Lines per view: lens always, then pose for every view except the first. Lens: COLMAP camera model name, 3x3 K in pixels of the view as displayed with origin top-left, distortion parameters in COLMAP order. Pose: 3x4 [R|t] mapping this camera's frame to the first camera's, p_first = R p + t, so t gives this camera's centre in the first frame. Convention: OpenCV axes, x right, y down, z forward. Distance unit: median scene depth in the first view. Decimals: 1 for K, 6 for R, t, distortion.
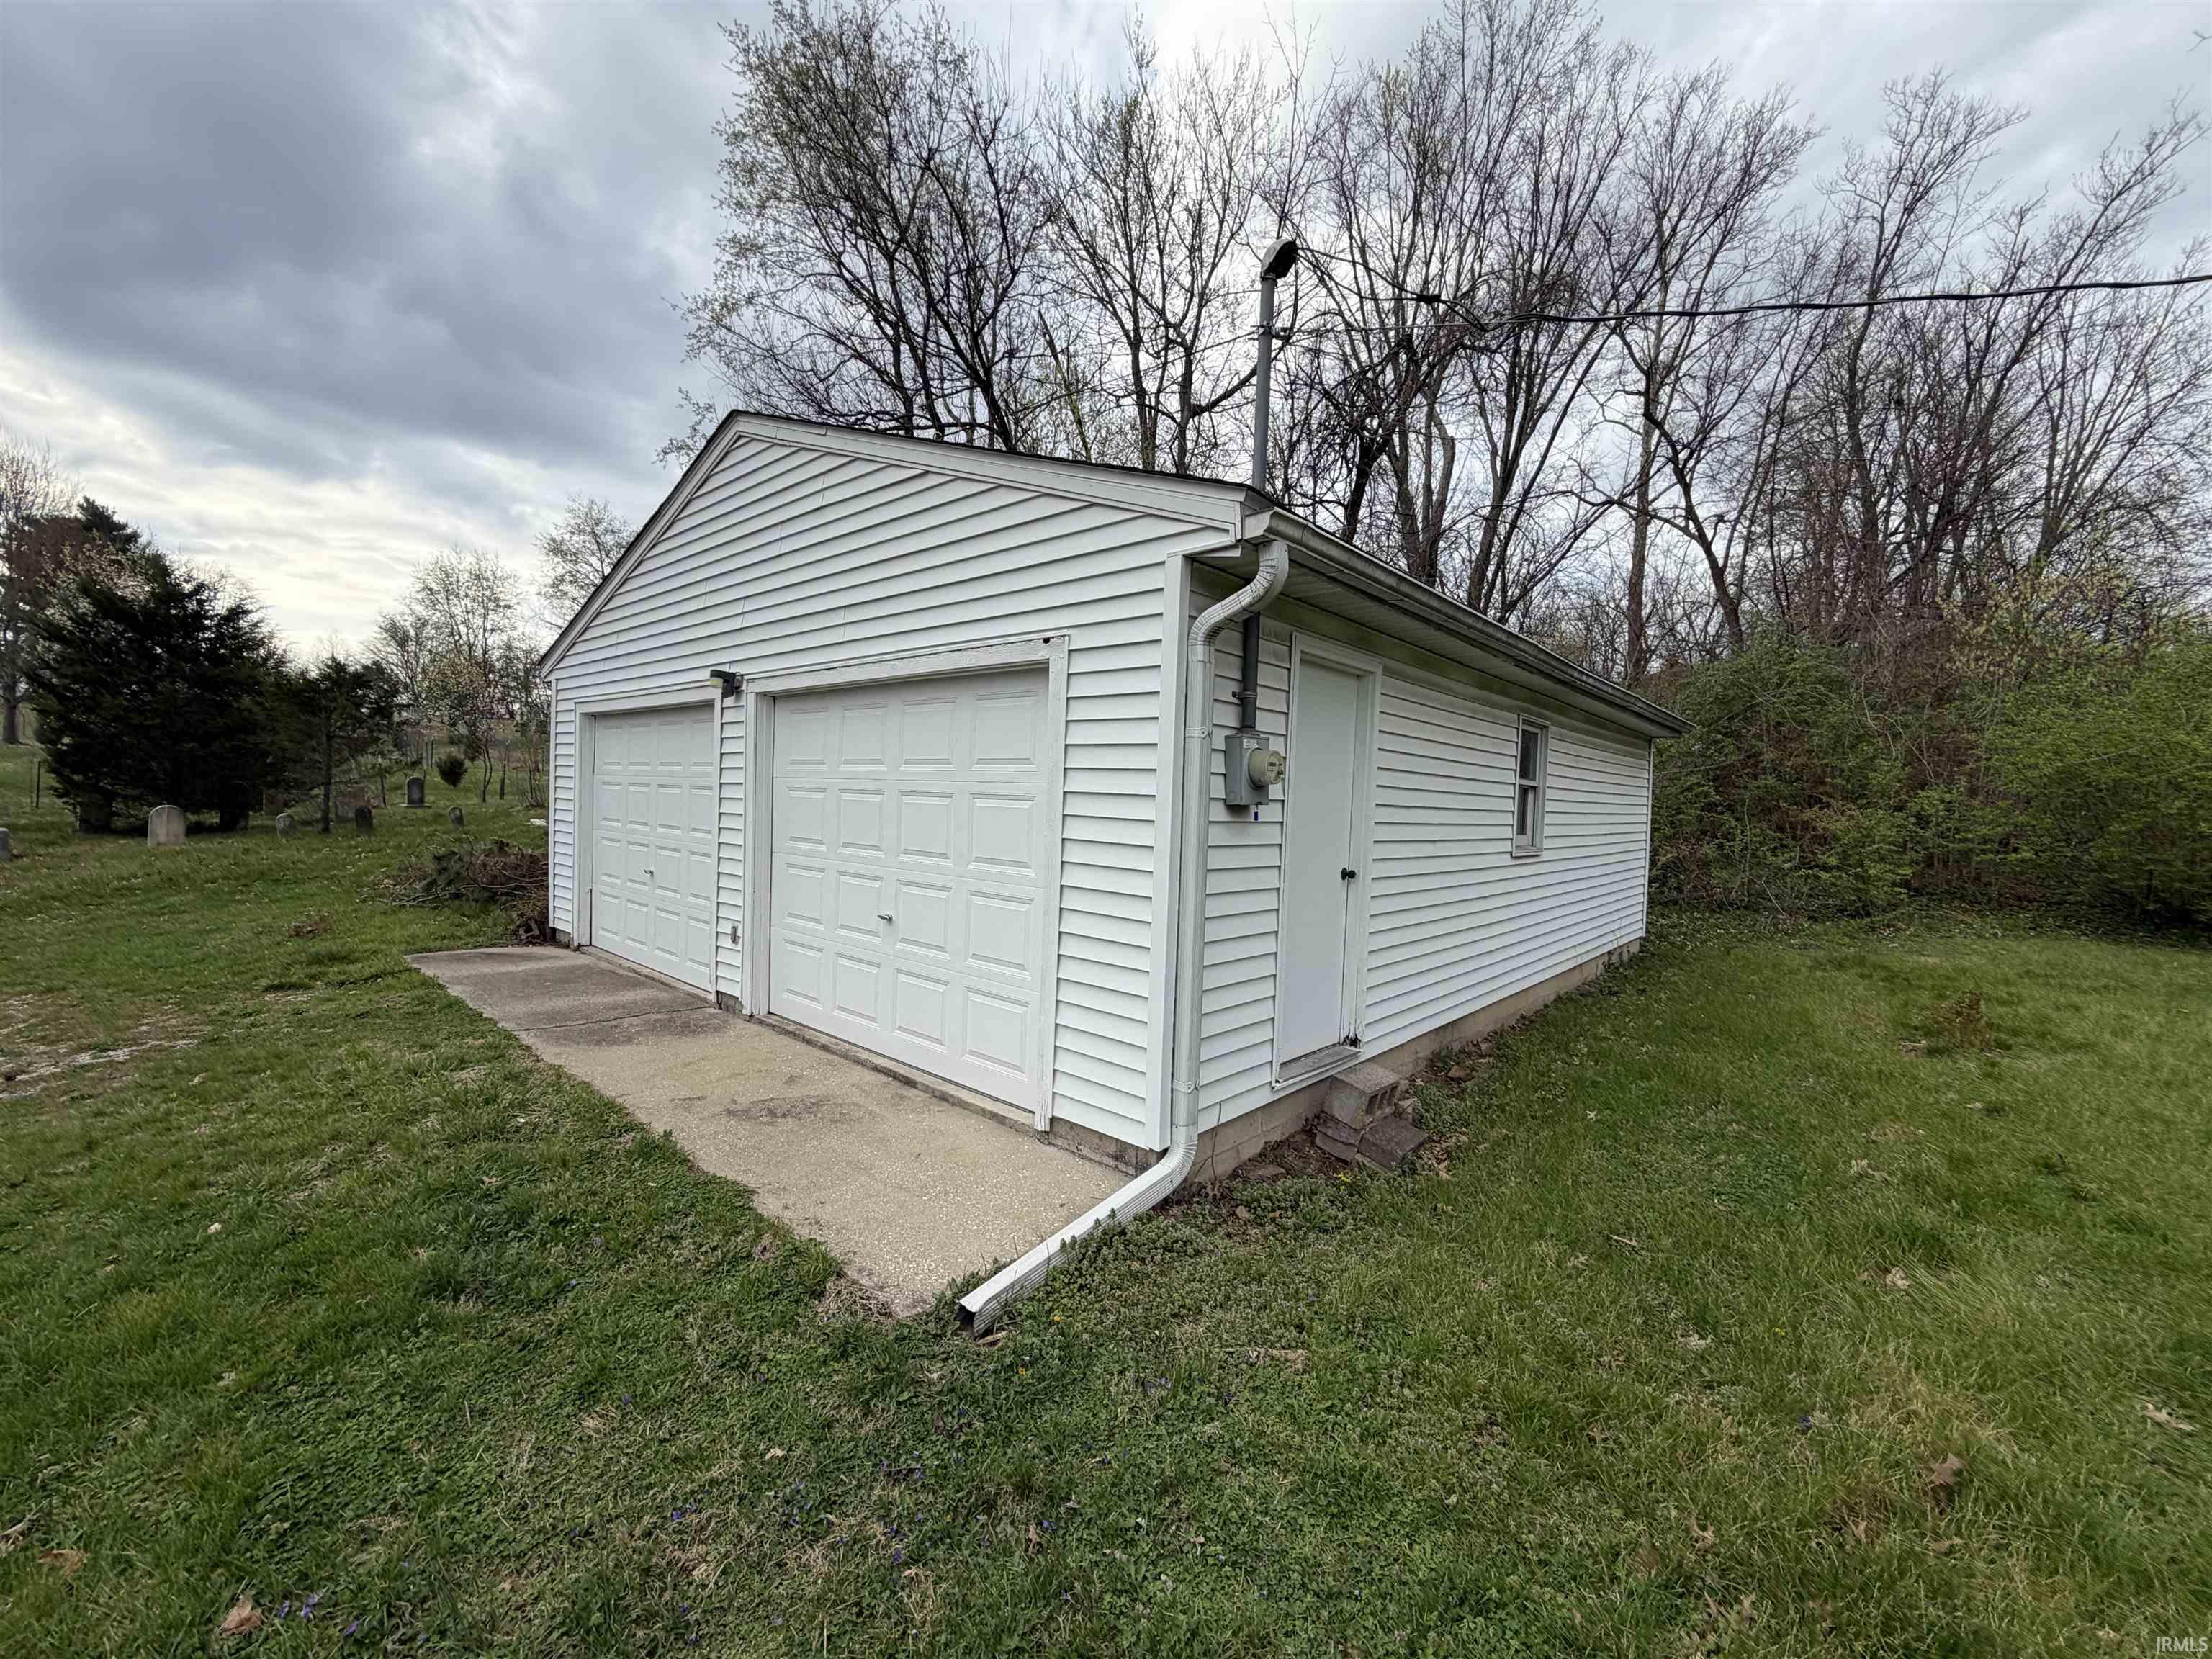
lens RADIAL K [[885.4, 0, 1100.1], [0, 885.4, 835.8], [0, 0, 1]] dist [0.001656, -0.000297]
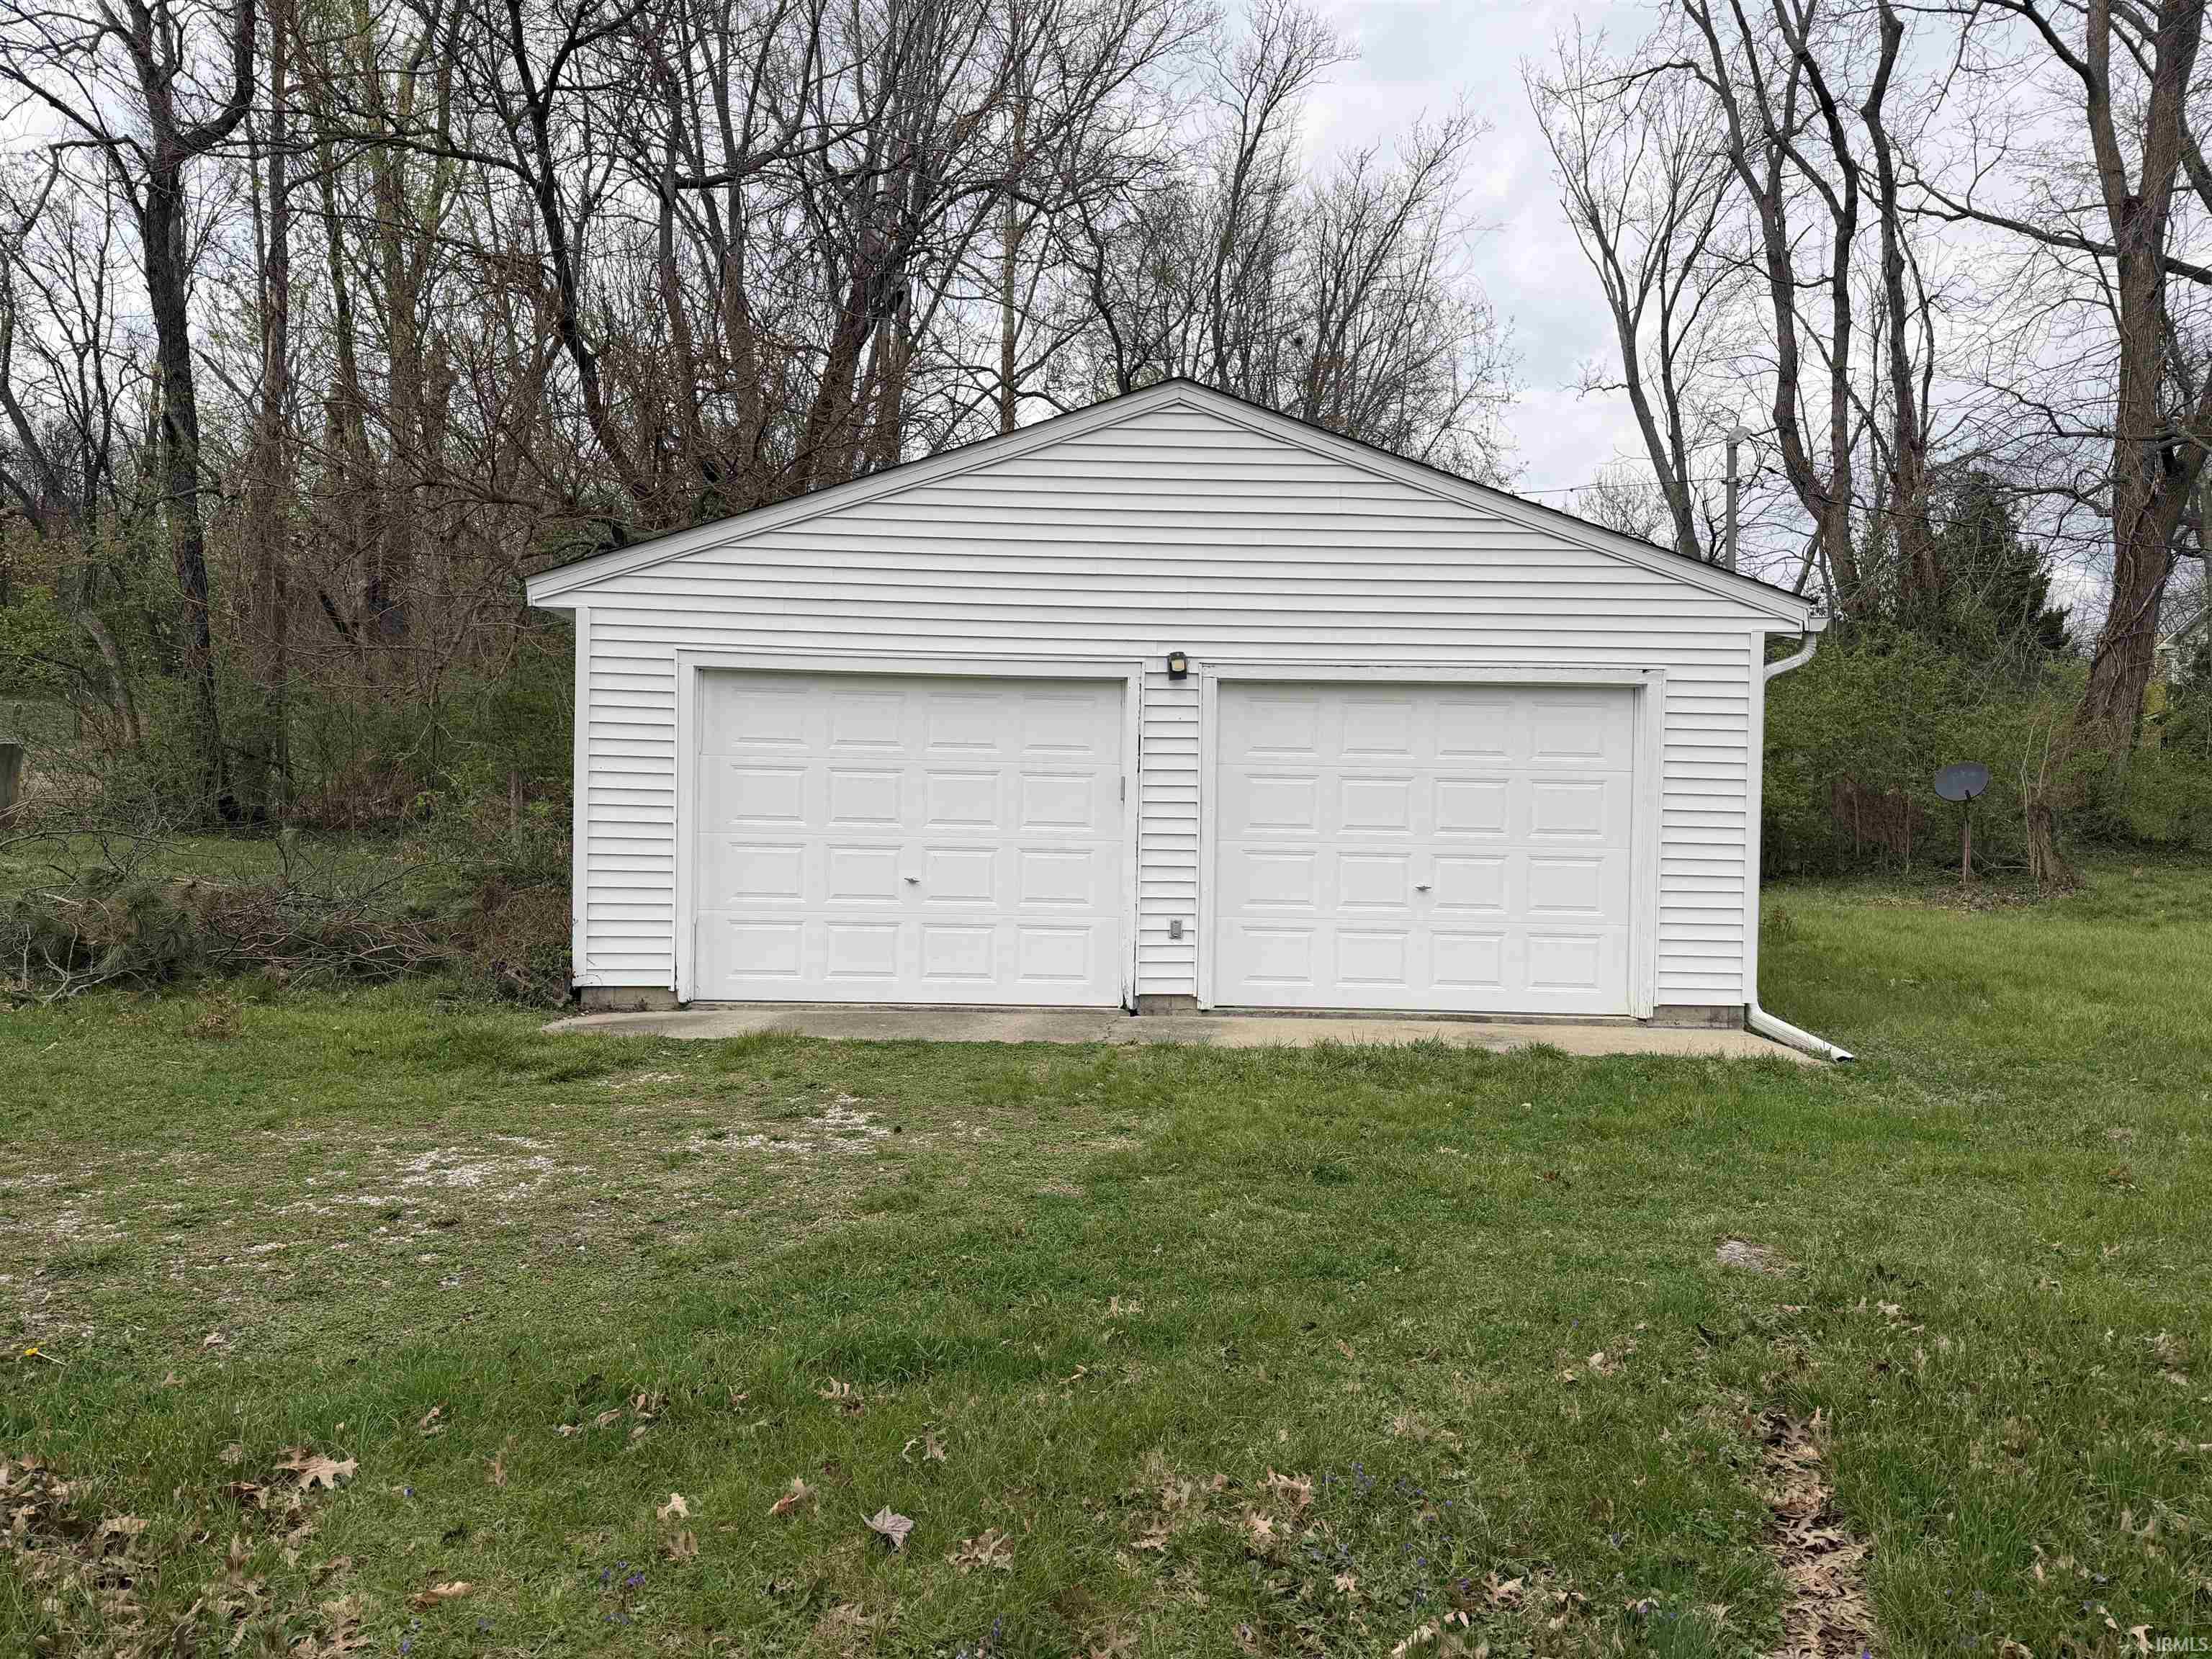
lens RADIAL K [[1537.5, 0, 1092.8], [0, 1537.5, 845.3], [0, 0, 1]] dist [0.068375, -0.092782]
pose [[0.728040, -0.045201, 0.684042, -1.891943], [0.038294, 0.998947, 0.025253, -0.026861], [-0.684464, 0.007809, 0.729005, -0.169949]]
